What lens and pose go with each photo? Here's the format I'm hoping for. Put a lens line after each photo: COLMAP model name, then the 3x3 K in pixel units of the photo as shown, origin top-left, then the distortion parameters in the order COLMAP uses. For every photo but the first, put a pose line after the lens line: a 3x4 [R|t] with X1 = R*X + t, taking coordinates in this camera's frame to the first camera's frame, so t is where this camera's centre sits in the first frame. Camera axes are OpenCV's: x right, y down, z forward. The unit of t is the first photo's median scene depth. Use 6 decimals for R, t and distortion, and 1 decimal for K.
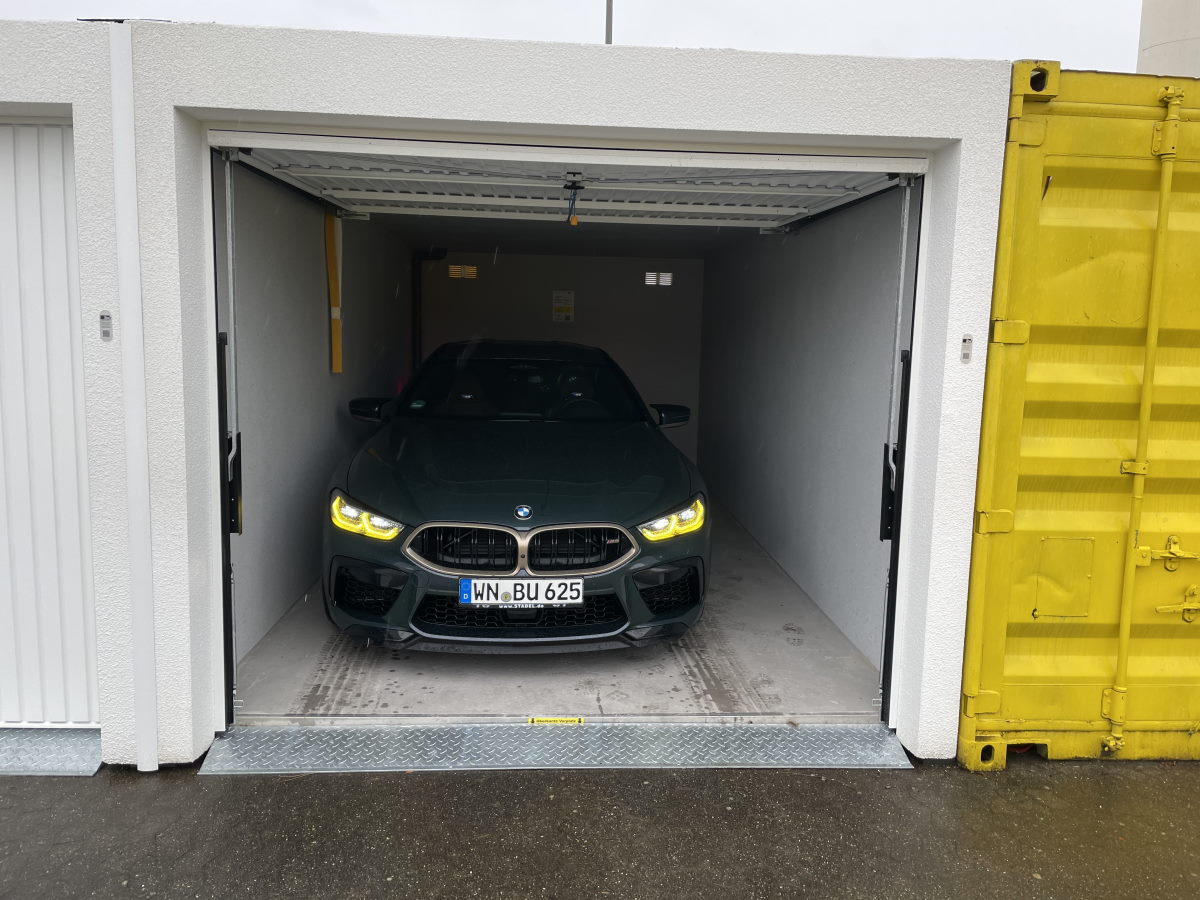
lens RADIAL K [[990.5, 0, 600.0], [0, 990.5, 450.0], [0, 0, 1]] dist [0.004198, -0.005314]
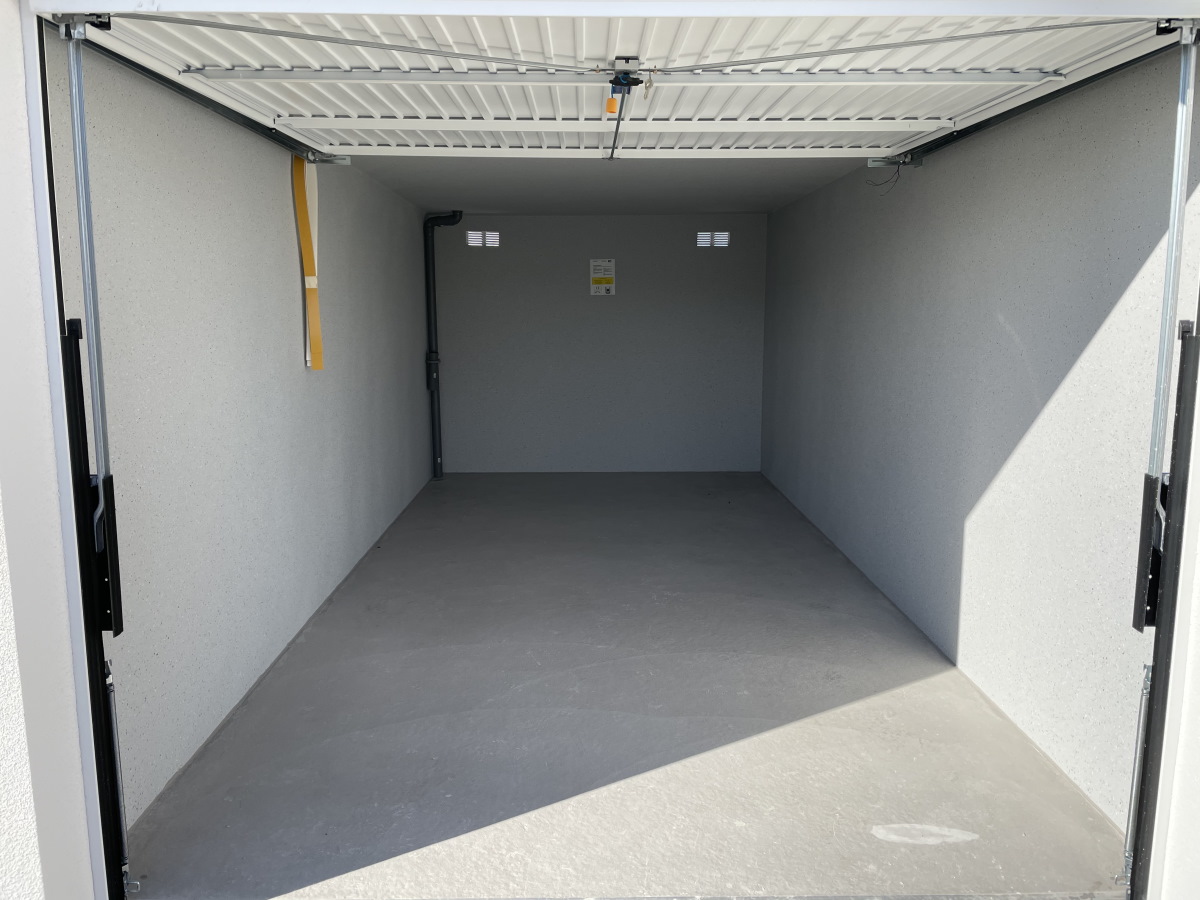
lens RADIAL K [[990.5, 0, 600.0], [0, 990.5, 450.0], [0, 0, 1]] dist [0.004198, -0.005314]
pose [[0.999226, -0.019653, -0.034084, -0.023673], [0.020559, 0.999439, 0.026439, -0.036795], [0.033545, -0.027119, 0.999069, 0.308941]]
